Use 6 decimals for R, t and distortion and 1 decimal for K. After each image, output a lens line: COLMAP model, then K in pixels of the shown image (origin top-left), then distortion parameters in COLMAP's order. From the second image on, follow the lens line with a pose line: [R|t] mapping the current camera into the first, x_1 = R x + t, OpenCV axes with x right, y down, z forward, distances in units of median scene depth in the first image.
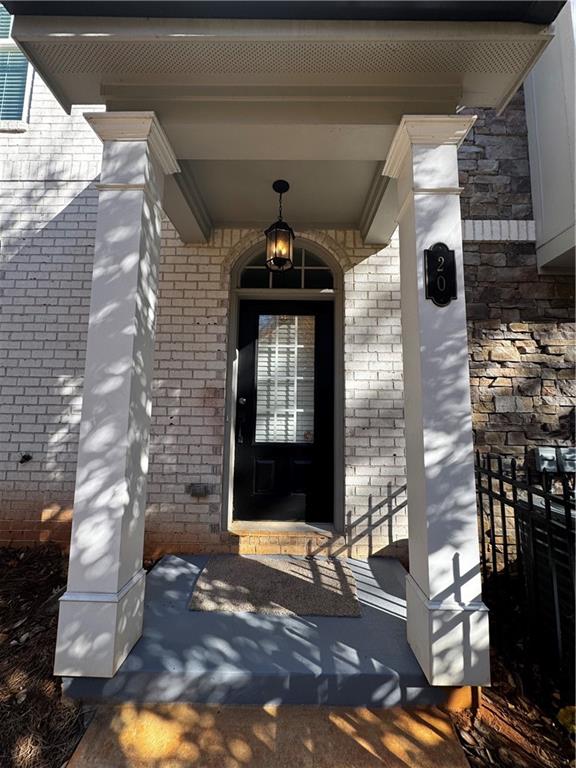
lens RADIAL K [[306.5, 0, 287.7], [0, 306.5, 385.1], [0, 0, 1]] dist [-0.001841, 0.000469]
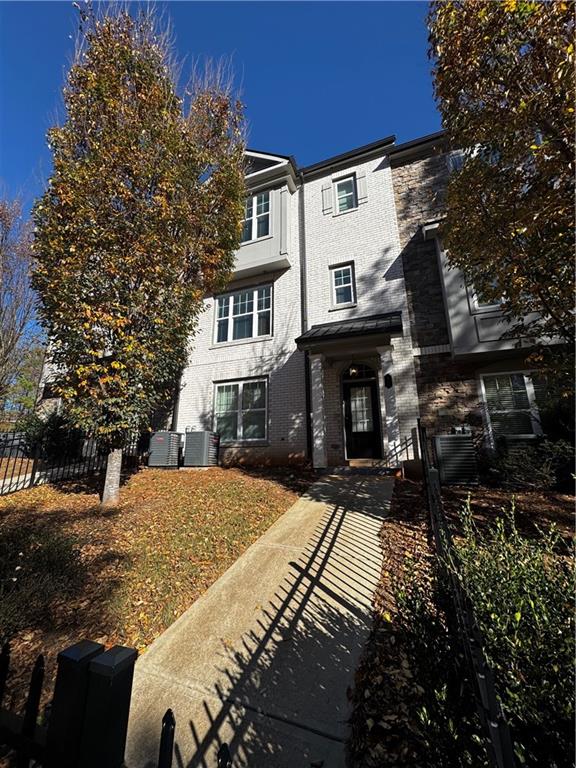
lens RADIAL K [[306.5, 0, 287.7], [0, 306.5, 385.1], [0, 0, 1]] dist [-0.001841, 0.000469]
pose [[0.937305, -0.103533, -0.332776, 0.342445], [0.053596, 0.986317, -0.155904, 0.172563], [0.344364, 0.128294, 0.930029, -2.039525]]
